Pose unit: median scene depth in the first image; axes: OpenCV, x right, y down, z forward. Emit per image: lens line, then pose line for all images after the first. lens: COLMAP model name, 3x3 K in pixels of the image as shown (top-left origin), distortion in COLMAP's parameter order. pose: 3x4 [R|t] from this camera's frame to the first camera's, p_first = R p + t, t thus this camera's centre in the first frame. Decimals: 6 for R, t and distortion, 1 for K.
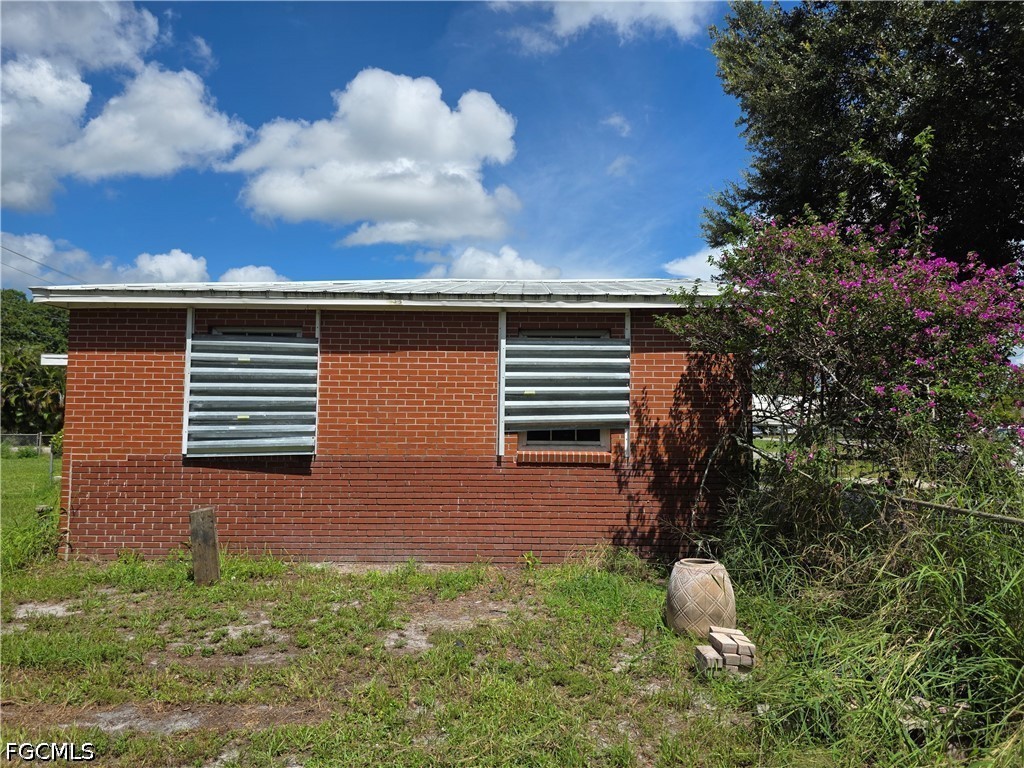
lens RADIAL K [[700.0, 0, 511.2], [0, 700.0, 377.3], [0, 0, 1]] dist [0.079482, -0.066229]
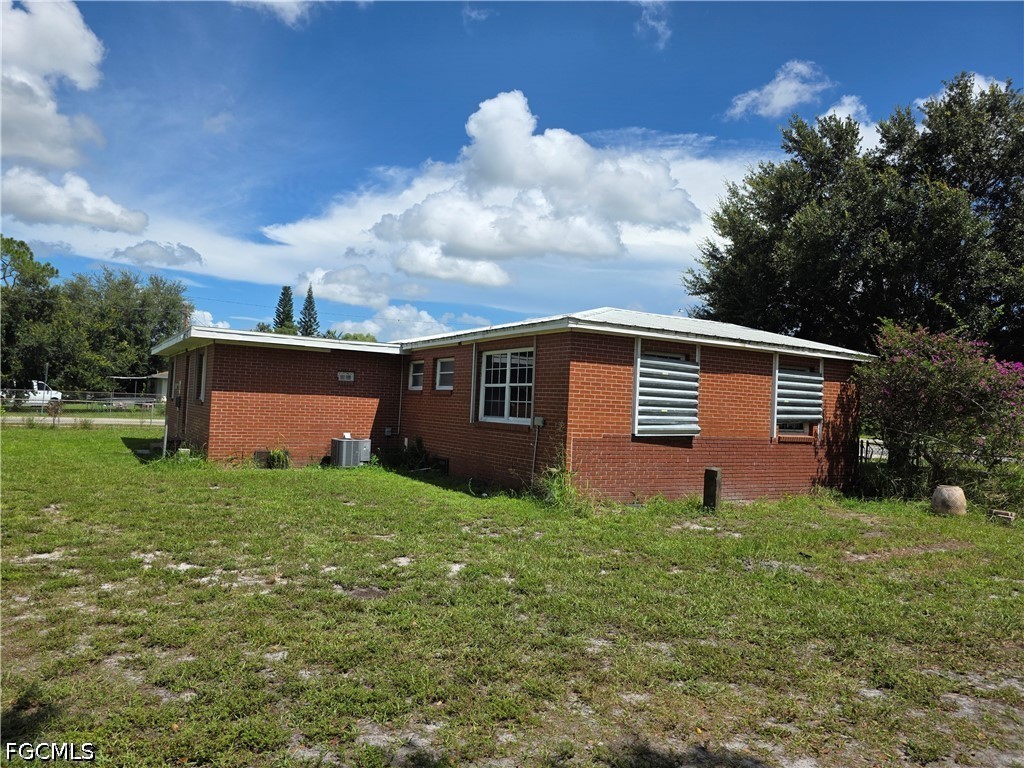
lens RADIAL K [[700.0, 0, 511.3], [0, 700.0, 387.7], [0, 0, 1]] dist [0.079482, -0.066229]
pose [[0.846057, 0.043290, 0.531332, -1.485794], [-0.061154, 0.997999, 0.016067, 0.001083], [-0.529574, -0.046087, 0.847011, -0.129876]]
